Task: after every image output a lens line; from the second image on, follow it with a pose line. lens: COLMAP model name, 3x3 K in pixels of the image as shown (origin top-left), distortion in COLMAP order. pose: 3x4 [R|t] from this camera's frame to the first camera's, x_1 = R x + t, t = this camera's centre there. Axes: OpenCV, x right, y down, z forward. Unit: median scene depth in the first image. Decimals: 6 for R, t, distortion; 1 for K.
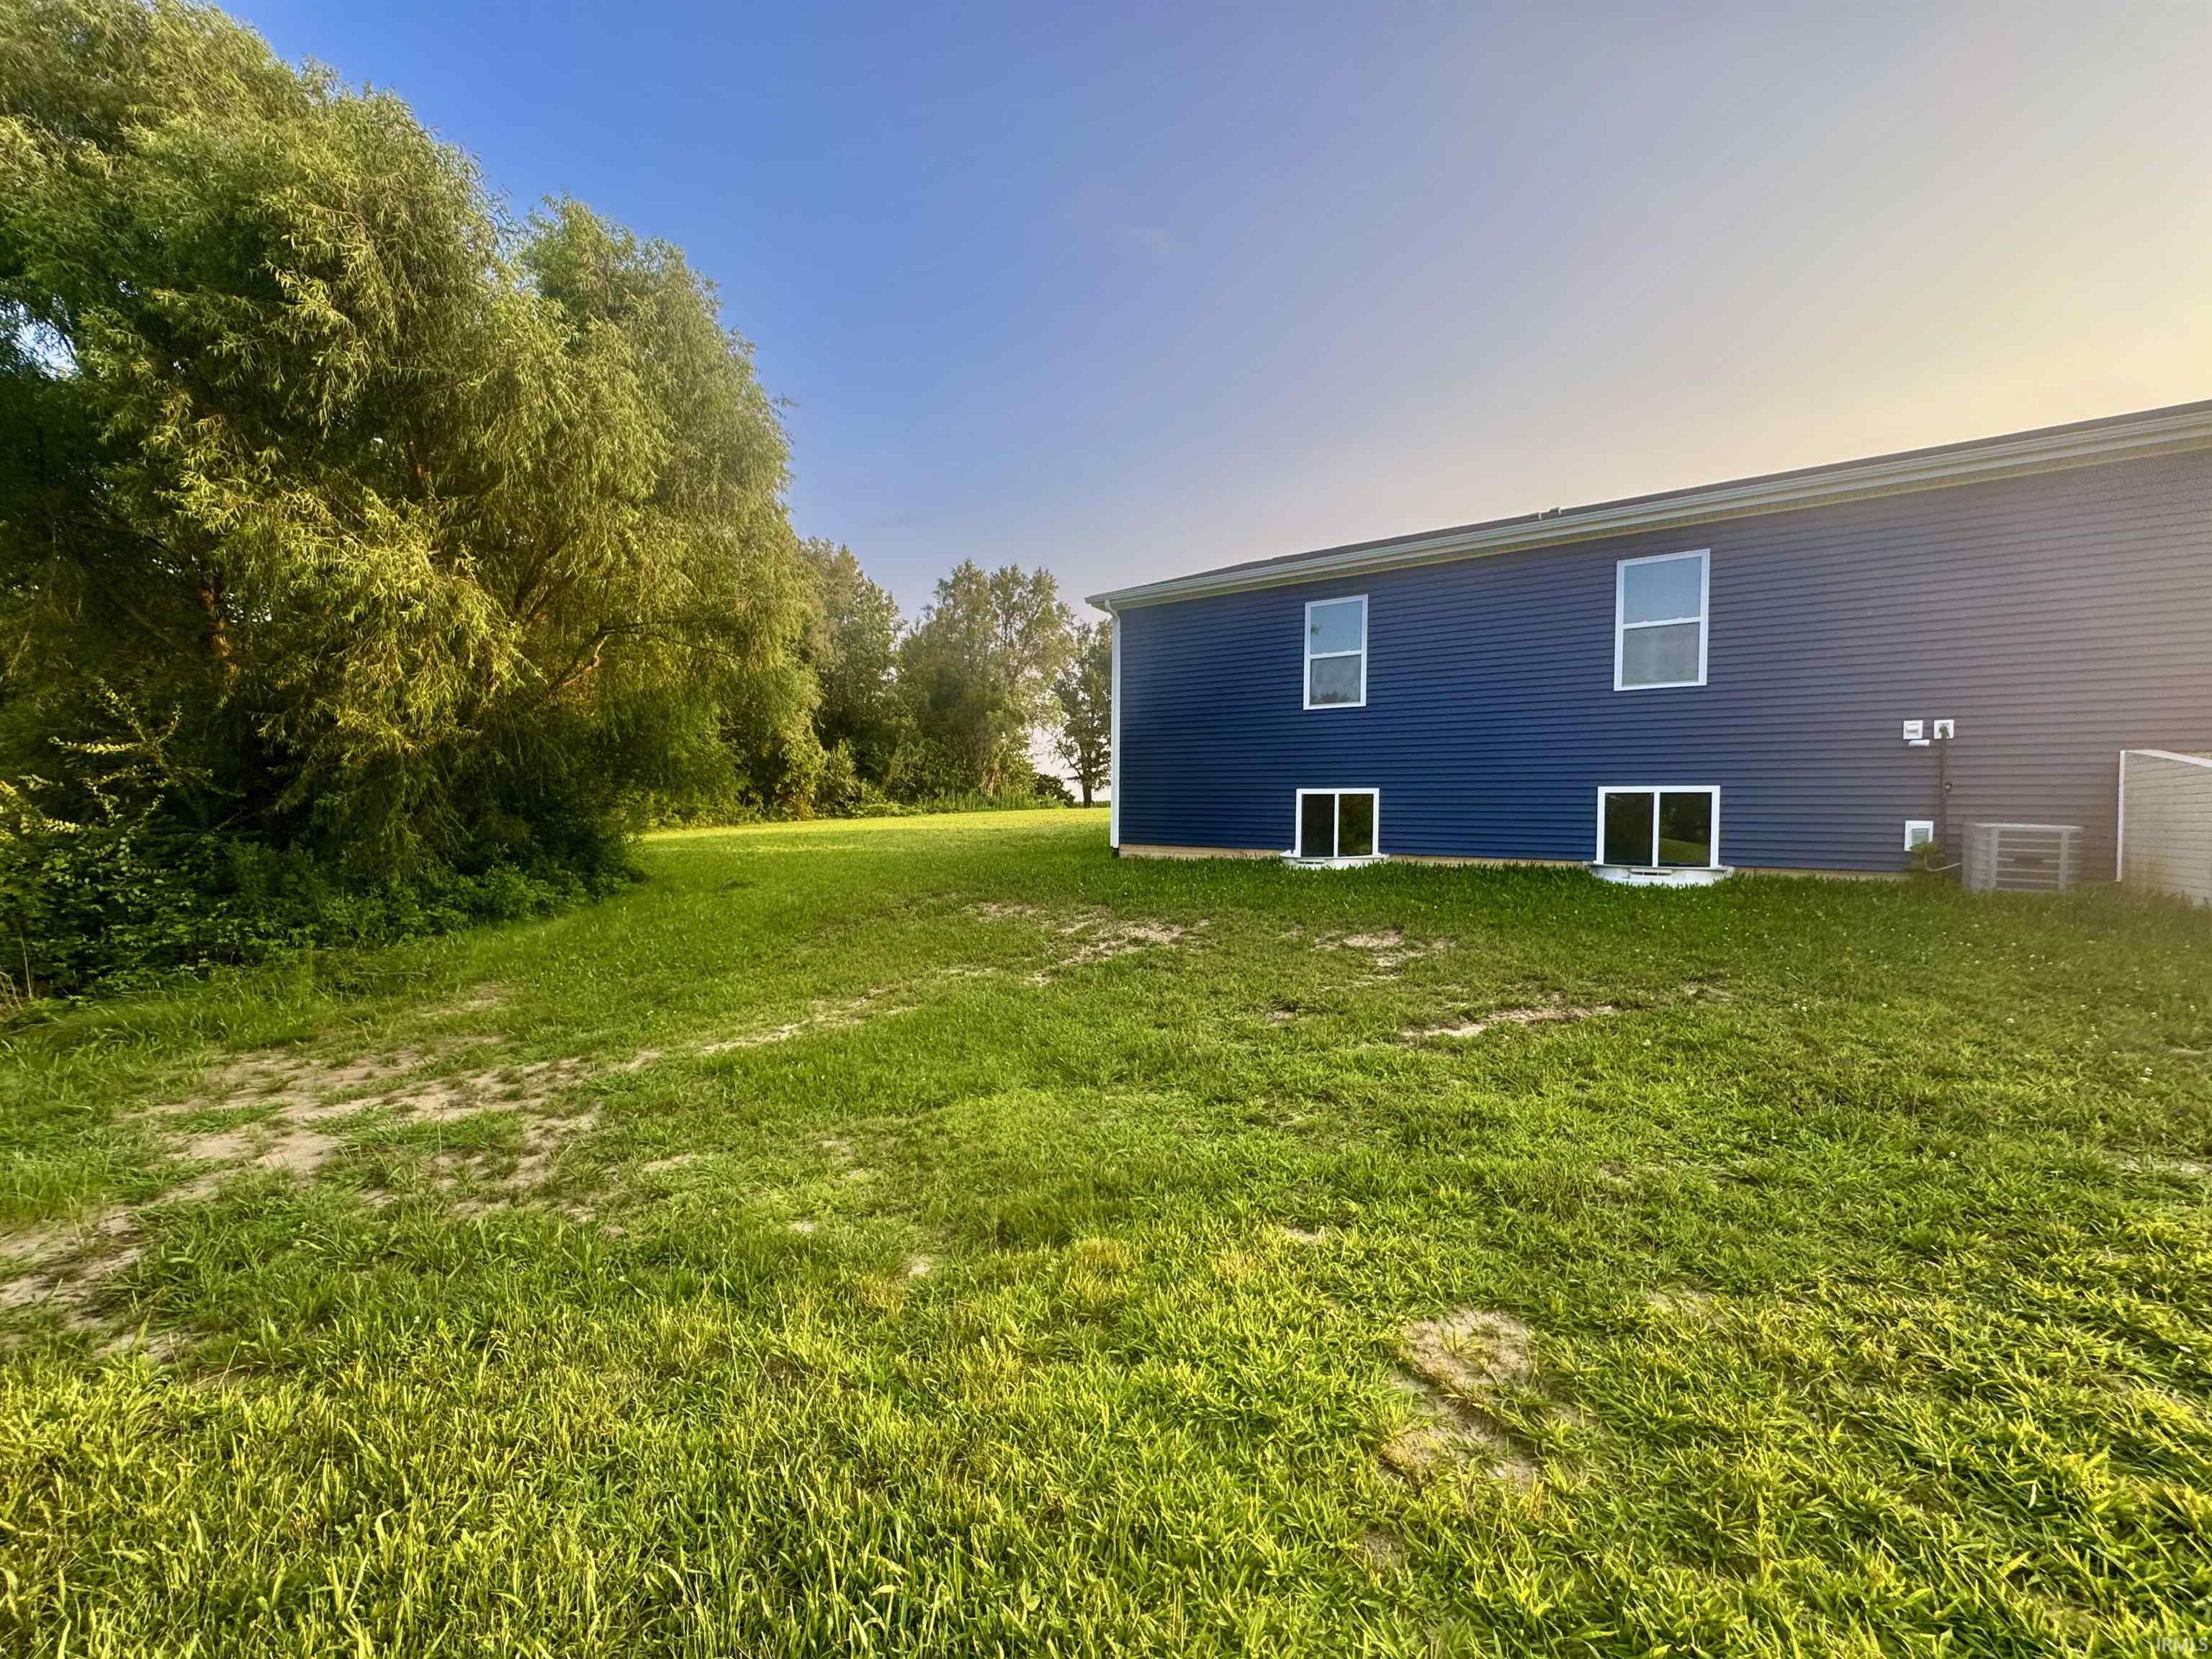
lens RADIAL K [[866.2, 0, 1113.9], [0, 866.2, 838.9], [0, 0, 1]] dist [-0.000404, -0.000130]
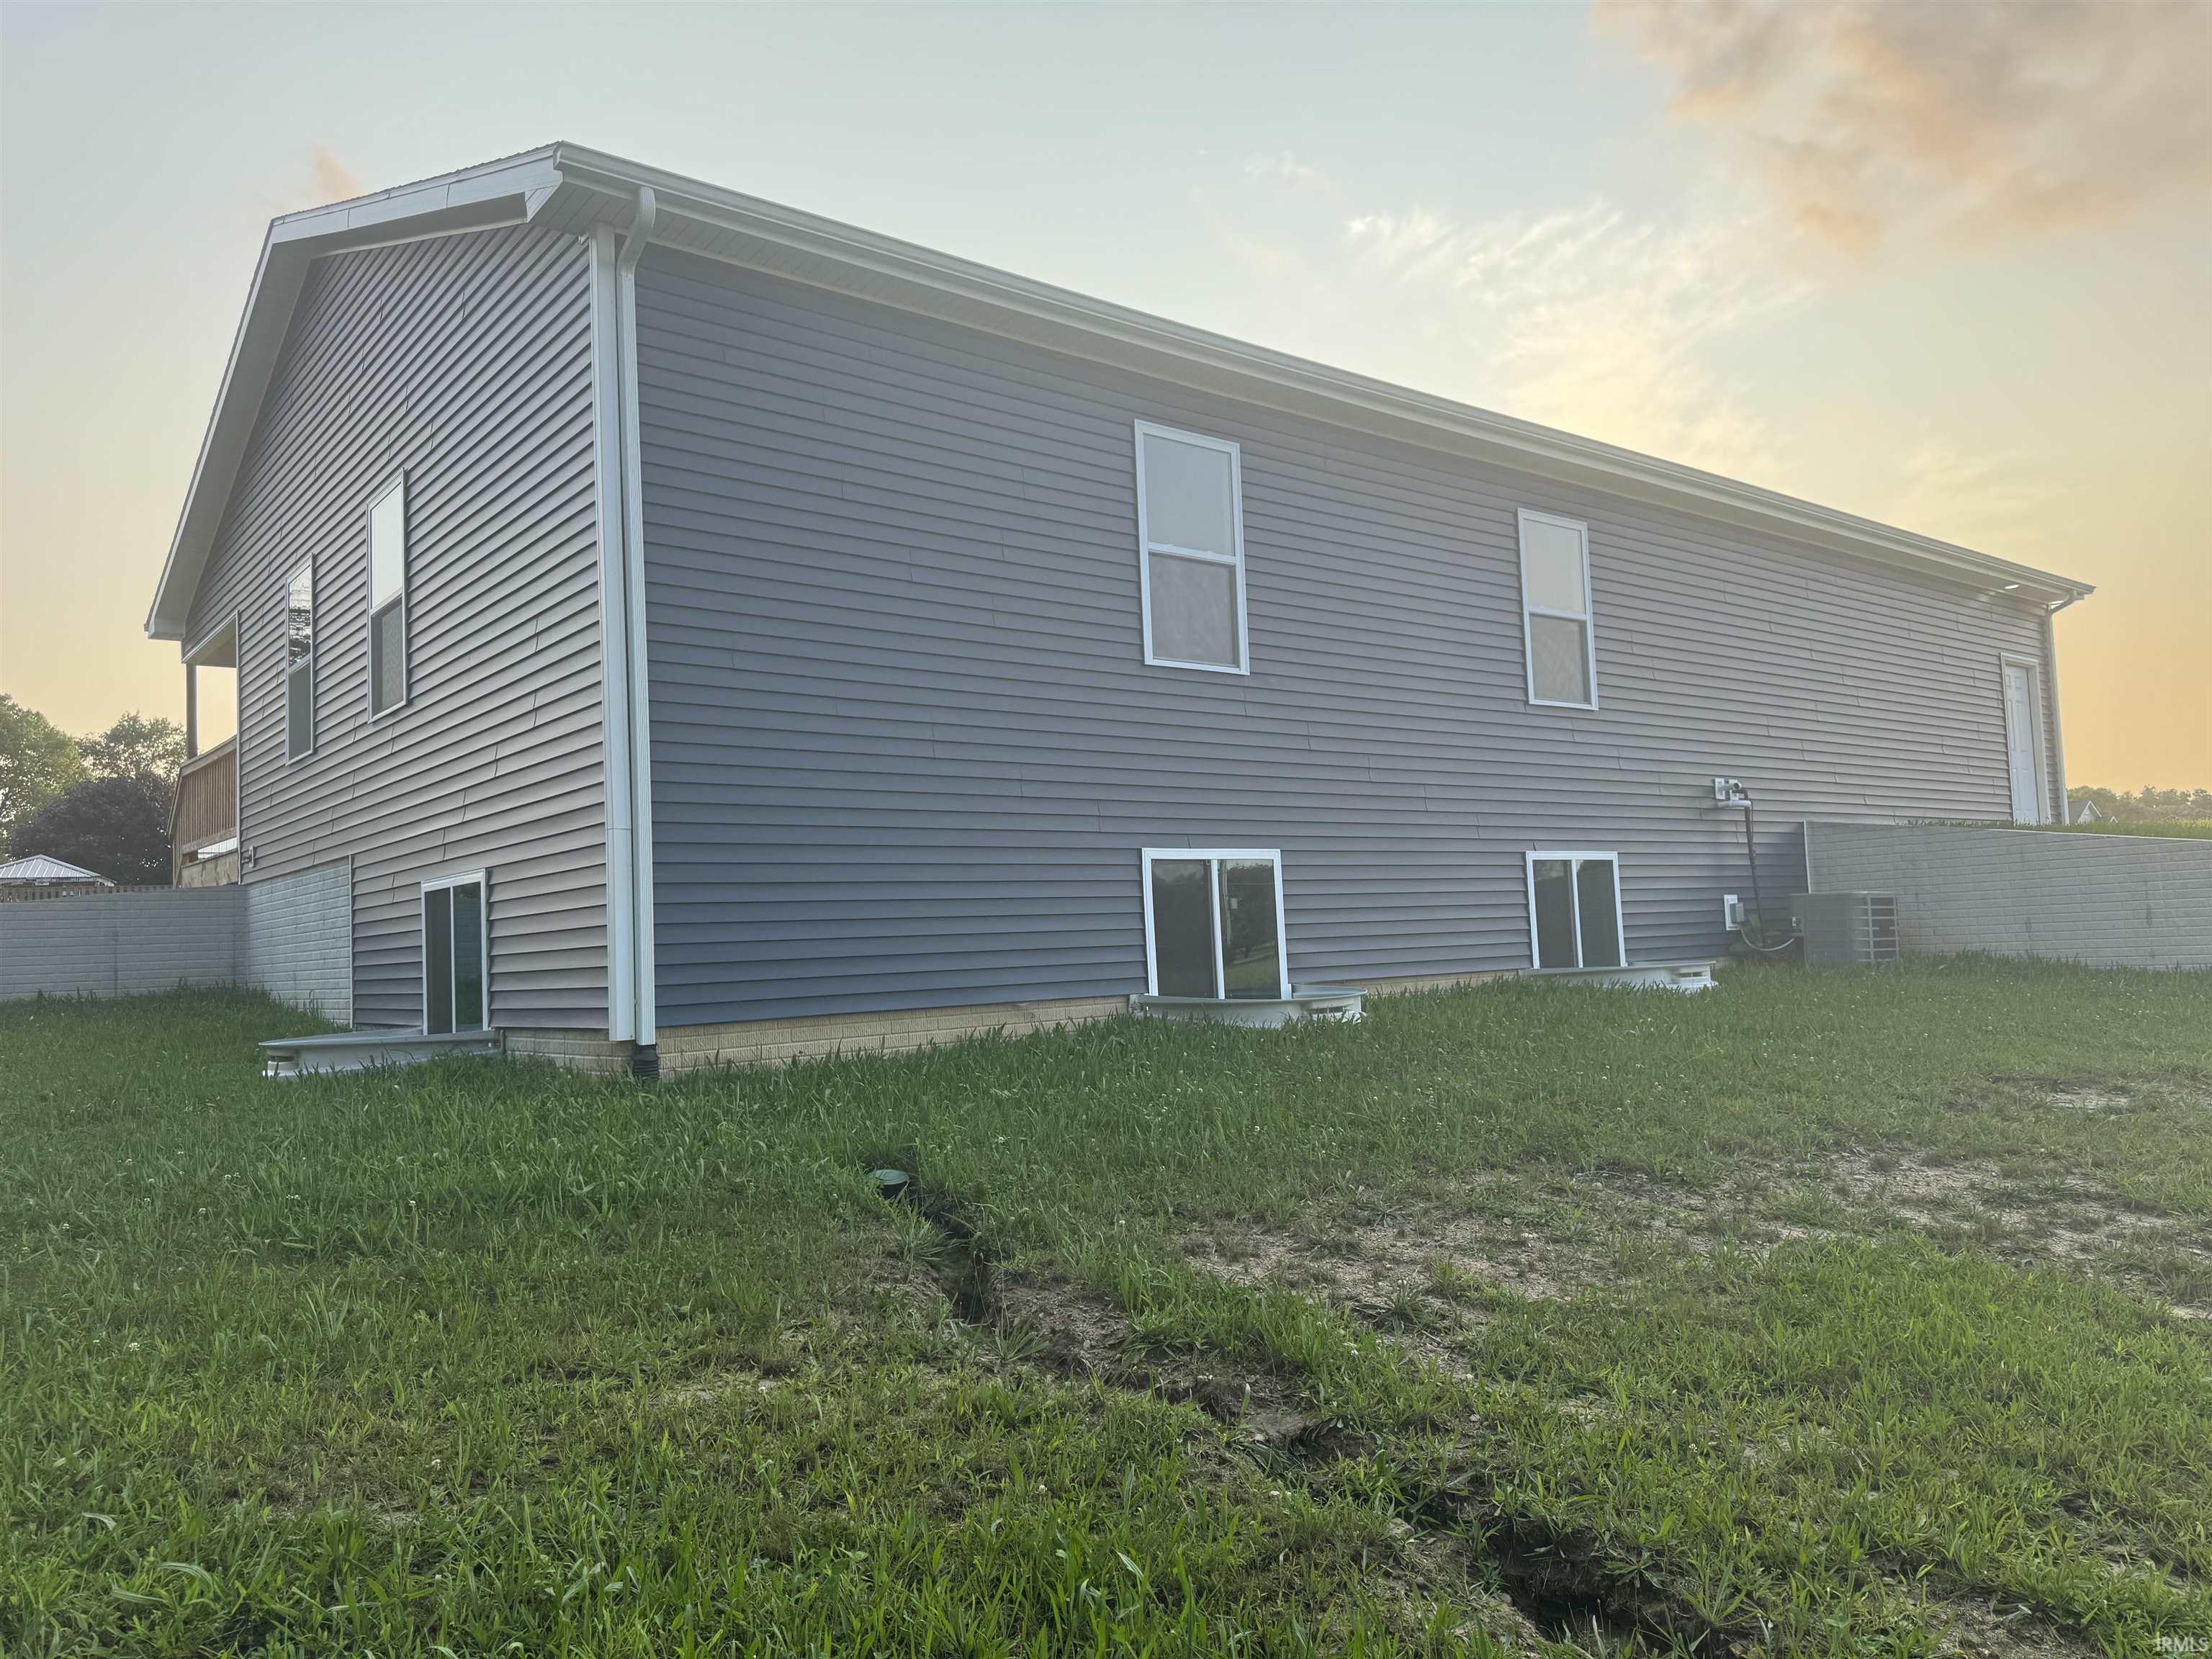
lens RADIAL K [[1561.5, 0, 1106.0], [0, 1561.5, 829.5], [0, 0, 1]] dist [0.032191, -0.001789]
pose [[0.275611, 0.023876, 0.960973, -0.524129], [0.050819, 0.997932, -0.039369, -0.037849], [-0.959925, 0.059686, 0.273827, 0.805502]]
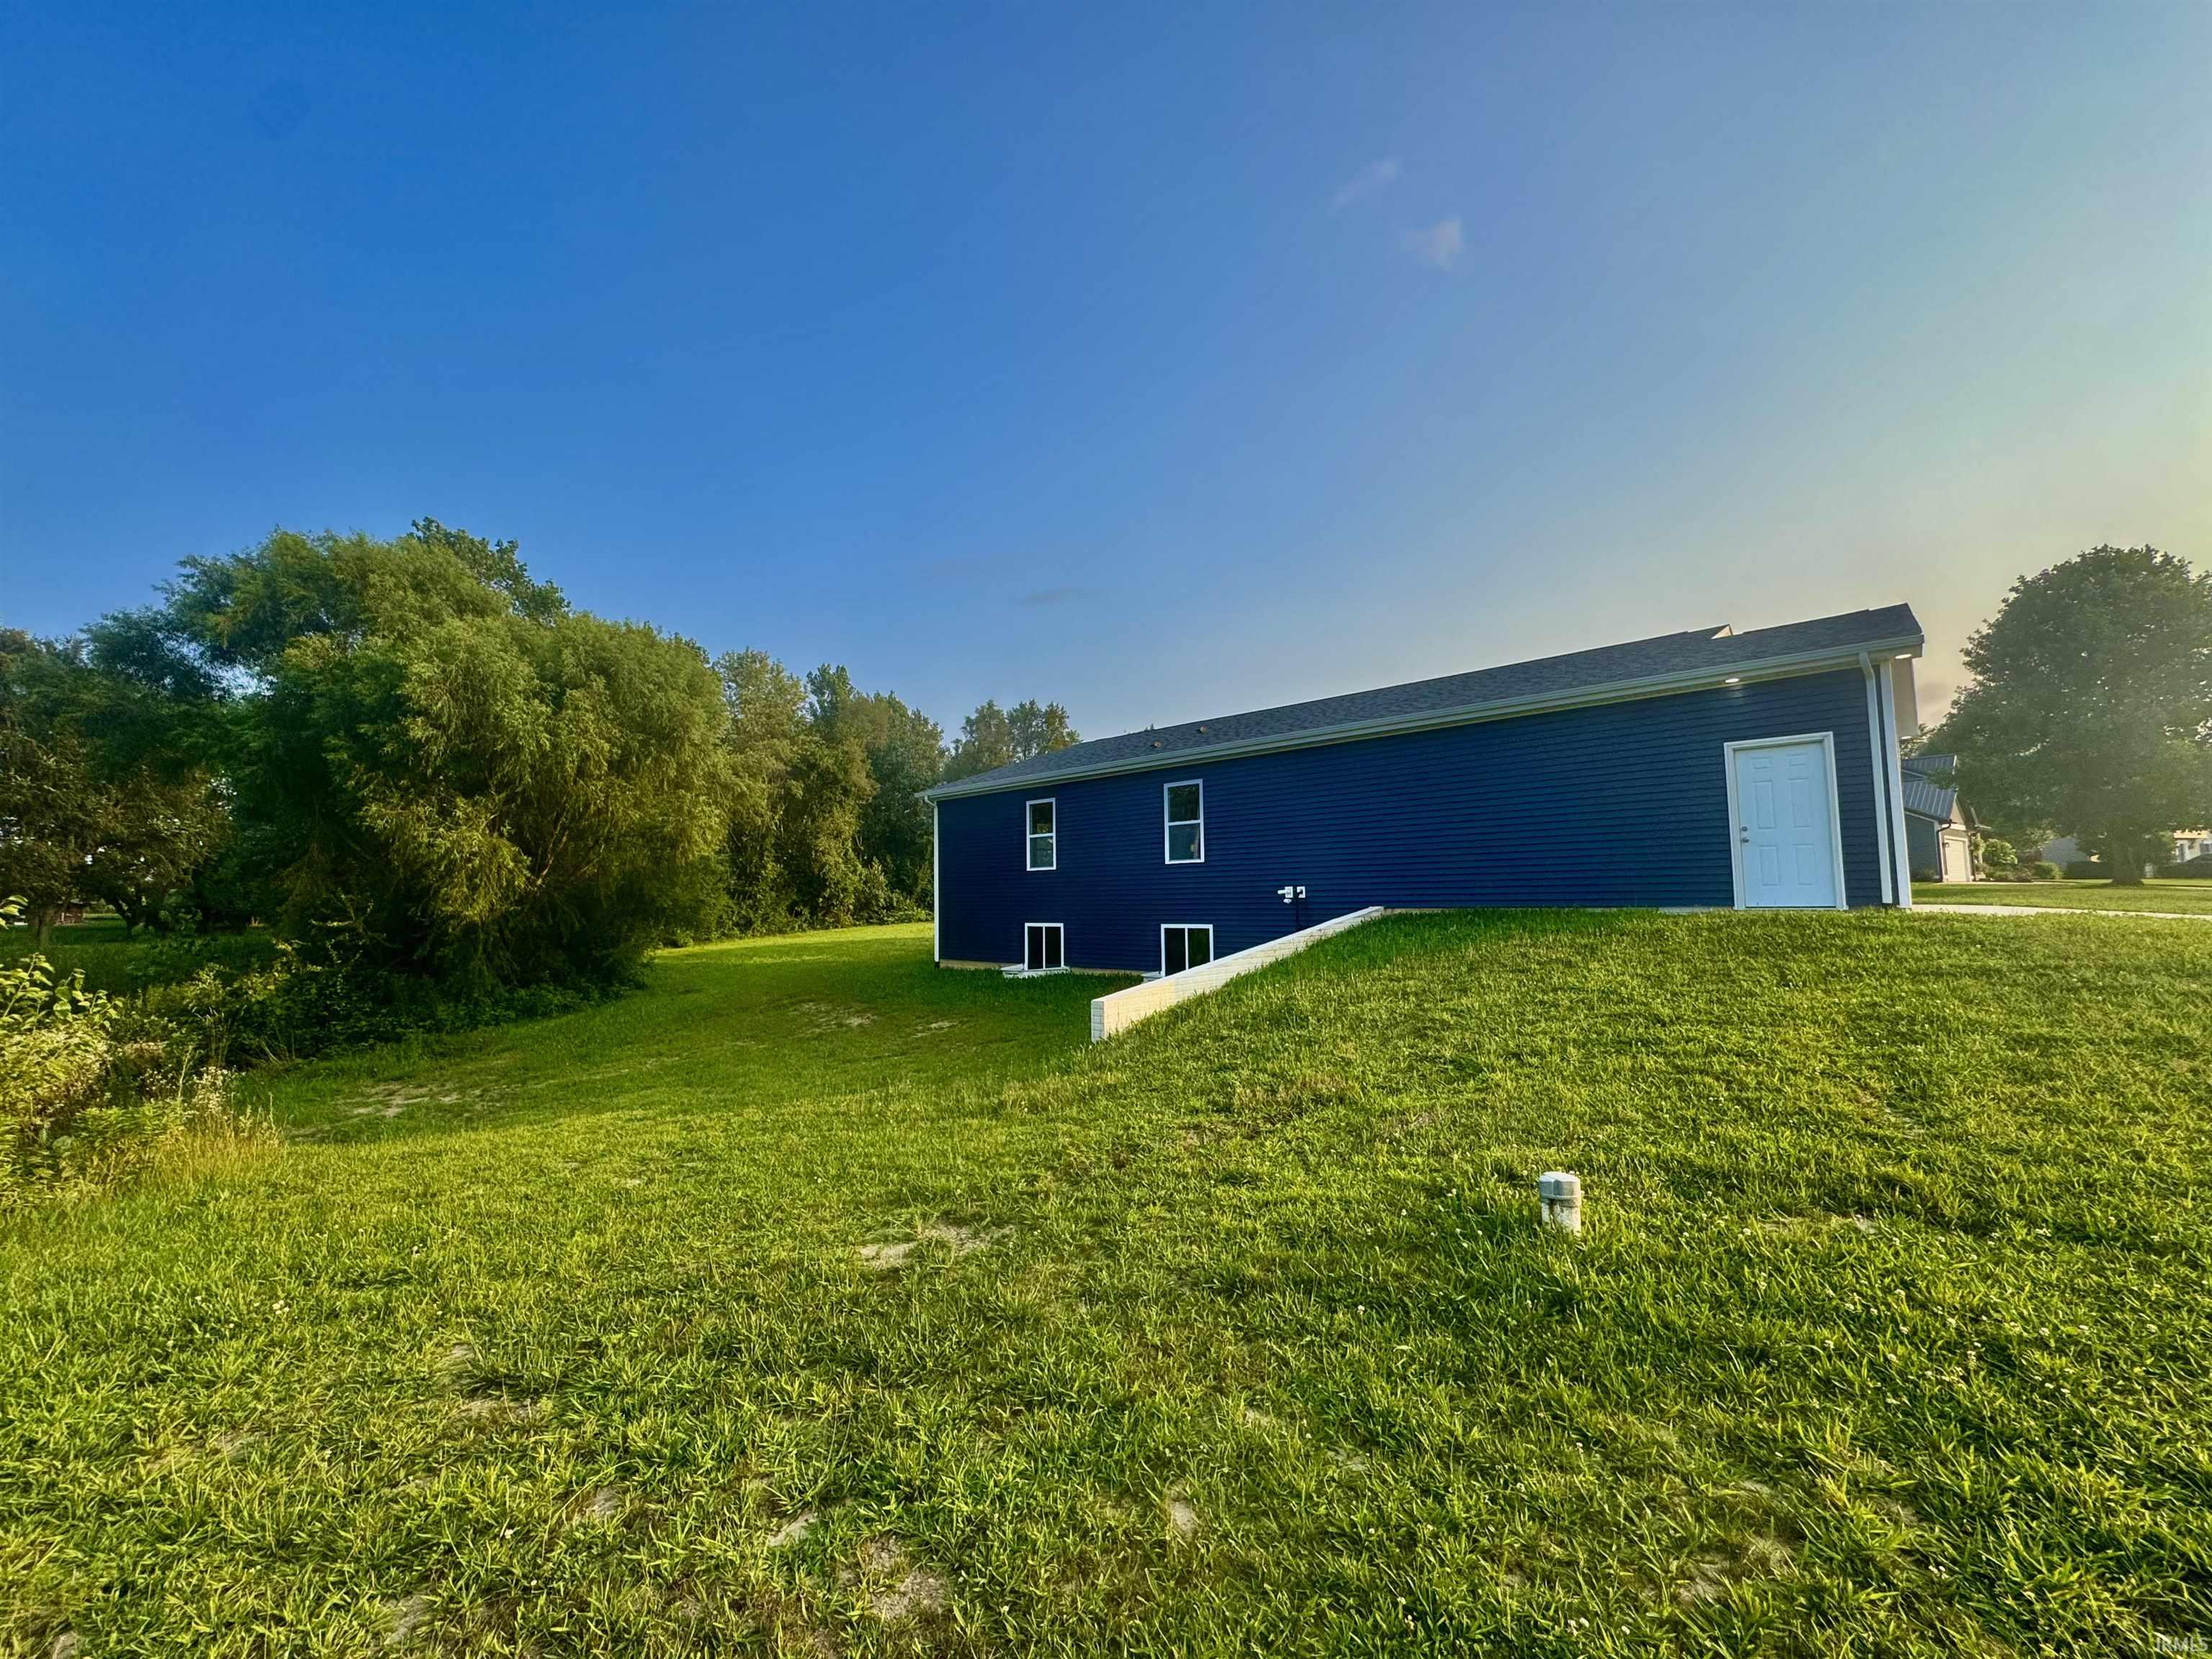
lens RADIAL K [[866.2, 0, 1113.9], [0, 866.2, 838.9], [0, 0, 1]] dist [-0.000404, -0.000130]
pose [[0.991263, -0.036196, -0.126839, 0.560199], [0.023500, 0.994690, -0.100196, -0.048048], [0.129792, 0.096339, 0.986850, -0.483945]]
